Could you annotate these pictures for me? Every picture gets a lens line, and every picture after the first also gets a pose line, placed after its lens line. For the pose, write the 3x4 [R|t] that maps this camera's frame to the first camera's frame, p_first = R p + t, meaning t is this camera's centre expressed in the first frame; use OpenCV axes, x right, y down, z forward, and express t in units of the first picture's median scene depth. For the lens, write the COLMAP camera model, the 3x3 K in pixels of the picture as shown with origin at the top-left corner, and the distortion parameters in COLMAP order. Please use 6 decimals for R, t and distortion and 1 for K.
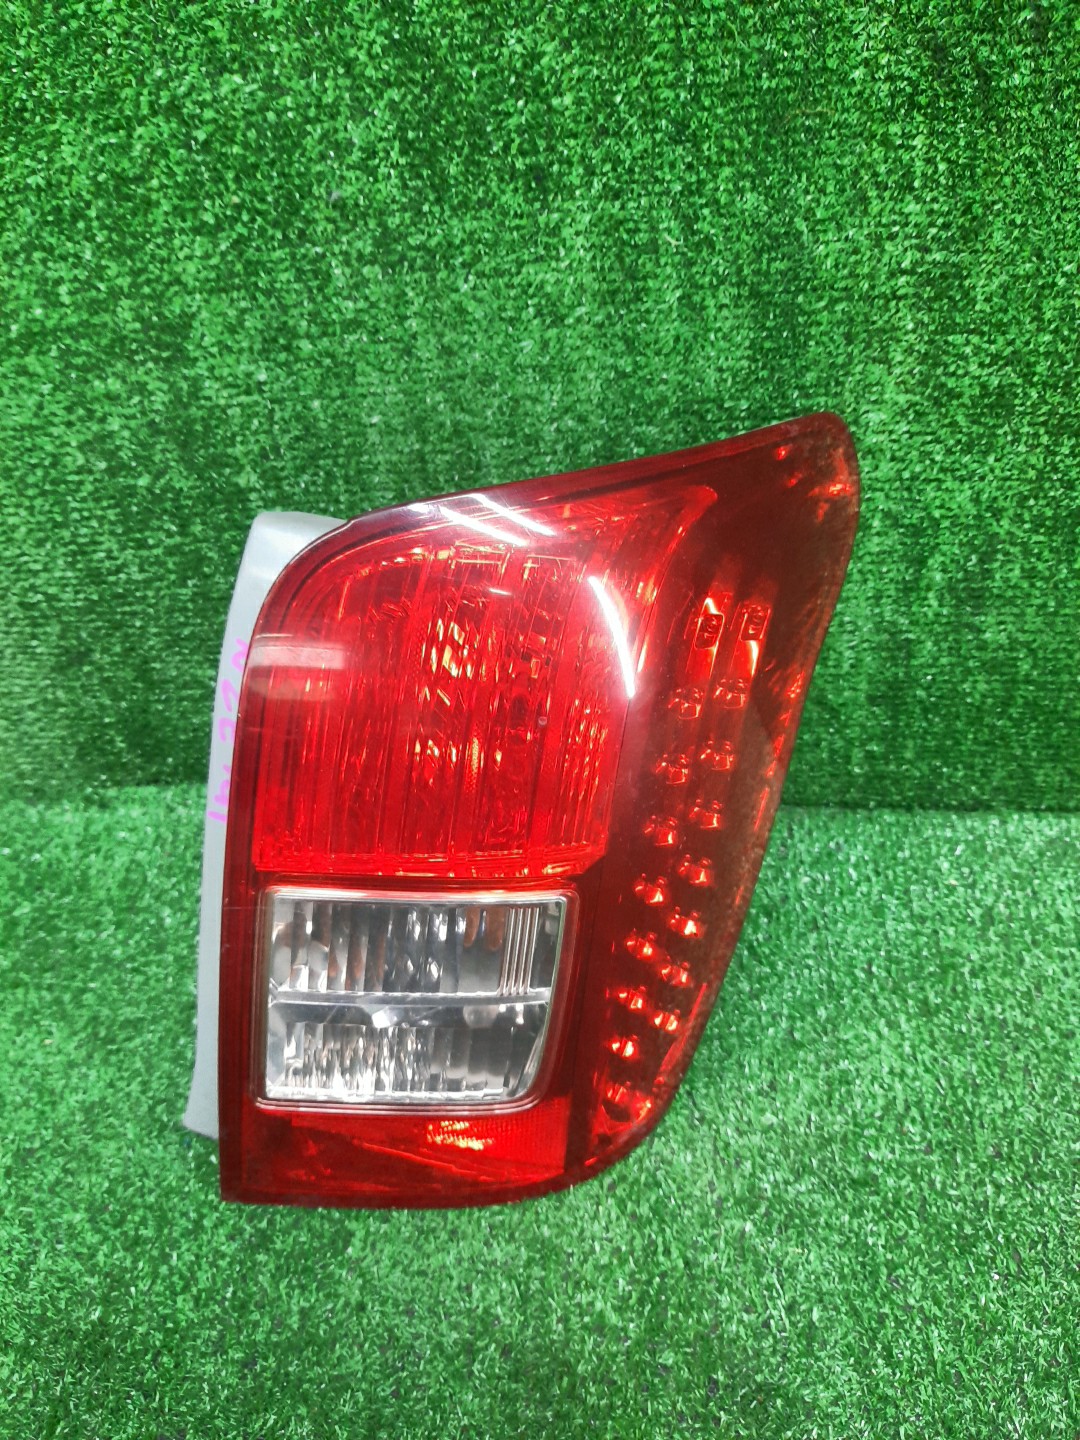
lens RADIAL K [[1102.6, 0, 538.0], [0, 1102.6, 731.6], [0, 0, 1]] dist [0.003239, 0.004439]
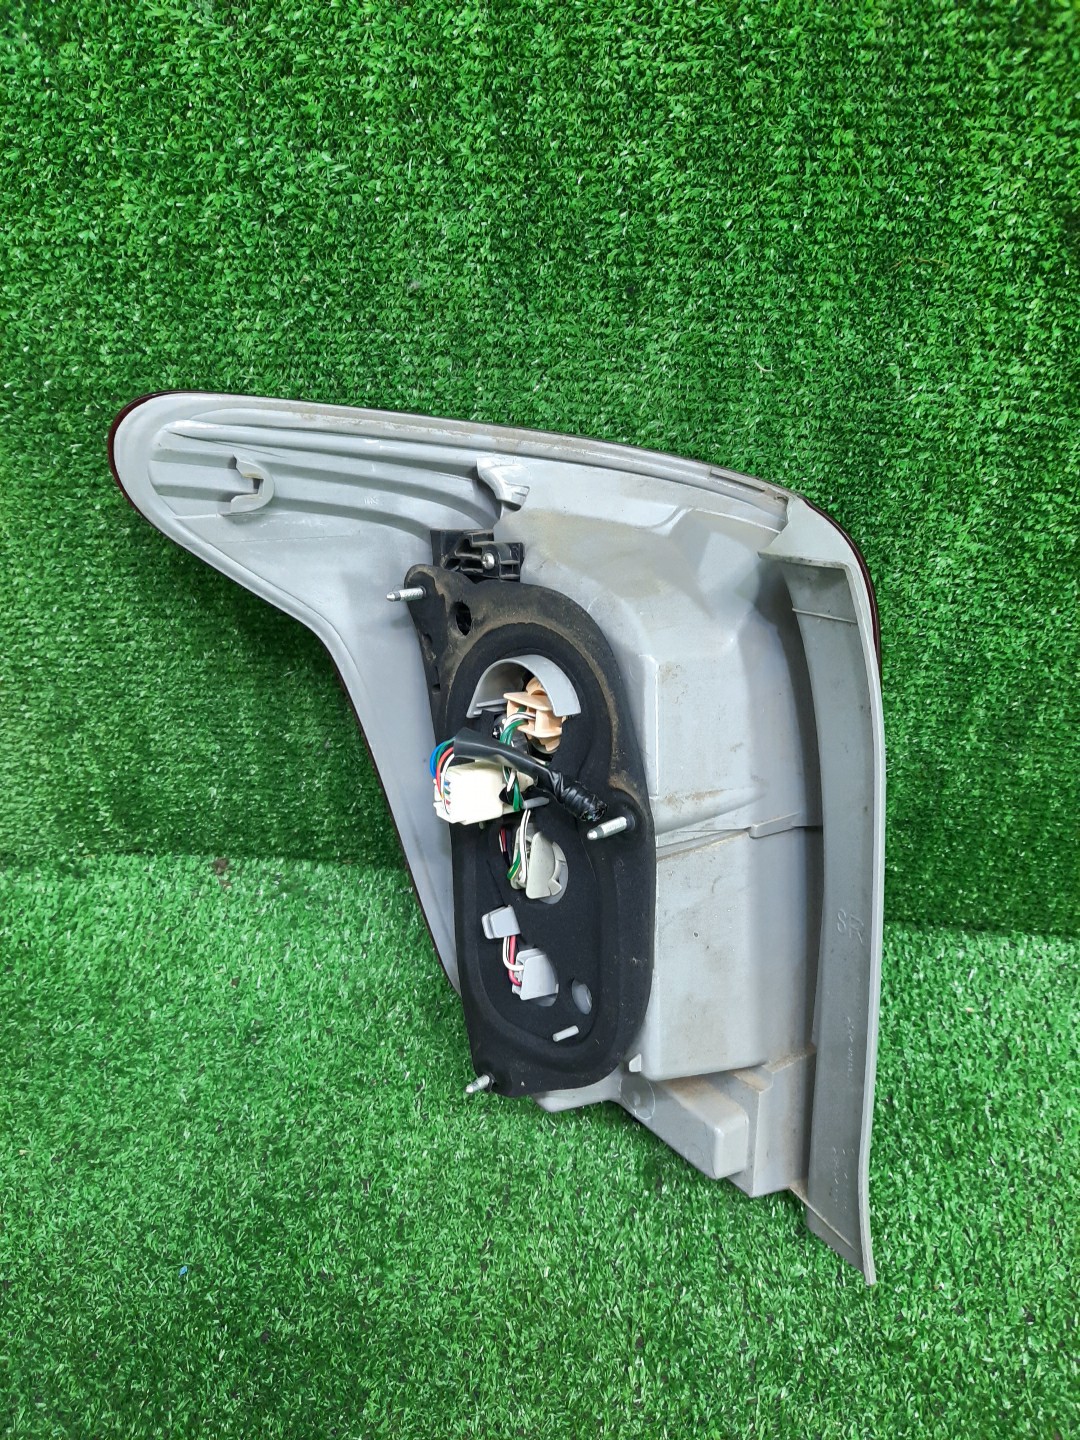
lens RADIAL K [[1102.6, 0, 545.5], [0, 1102.6, 722.1], [0, 0, 1]] dist [0.003239, 0.004439]
pose [[0.994186, 0.062643, 0.087583, -0.134456], [-0.062309, 0.998035, -0.006547, -0.115634], [-0.087822, 0.001052, 0.996136, 0.052980]]
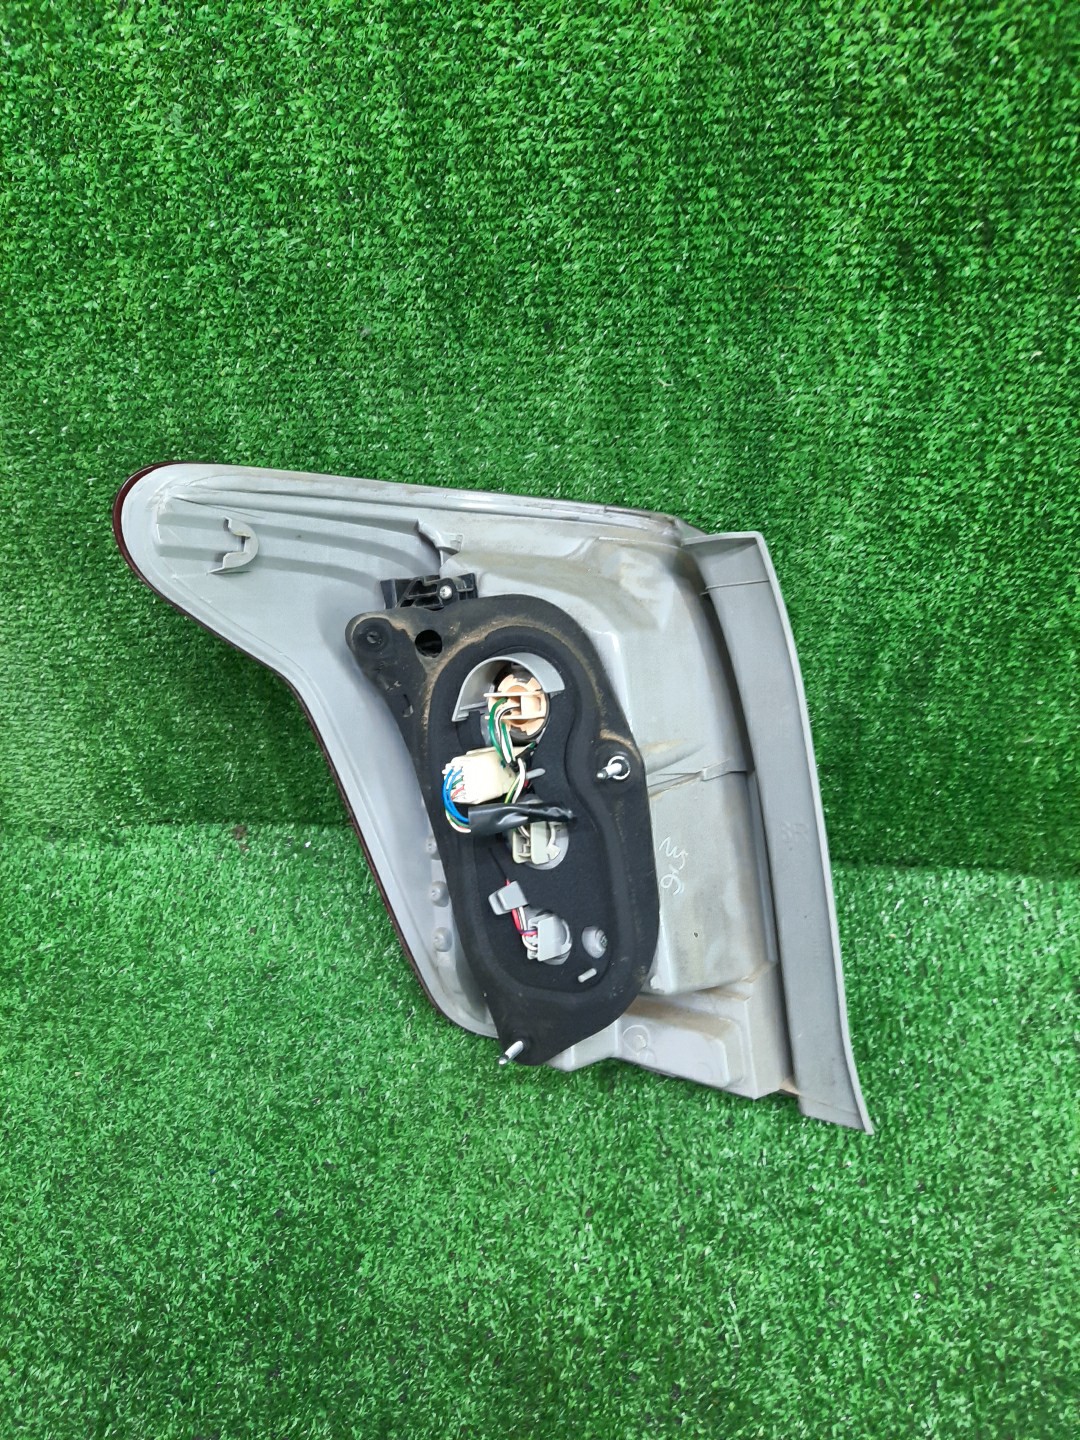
lens RADIAL K [[1102.6, 0, 546.5], [0, 1102.6, 718.0], [0, 0, 1]] dist [0.003239, 0.004439]
pose [[0.998594, 0.024145, 0.047185, -0.045344], [-0.025057, 0.999509, 0.018836, -0.123245], [-0.046707, -0.019992, 0.998709, -0.131840]]
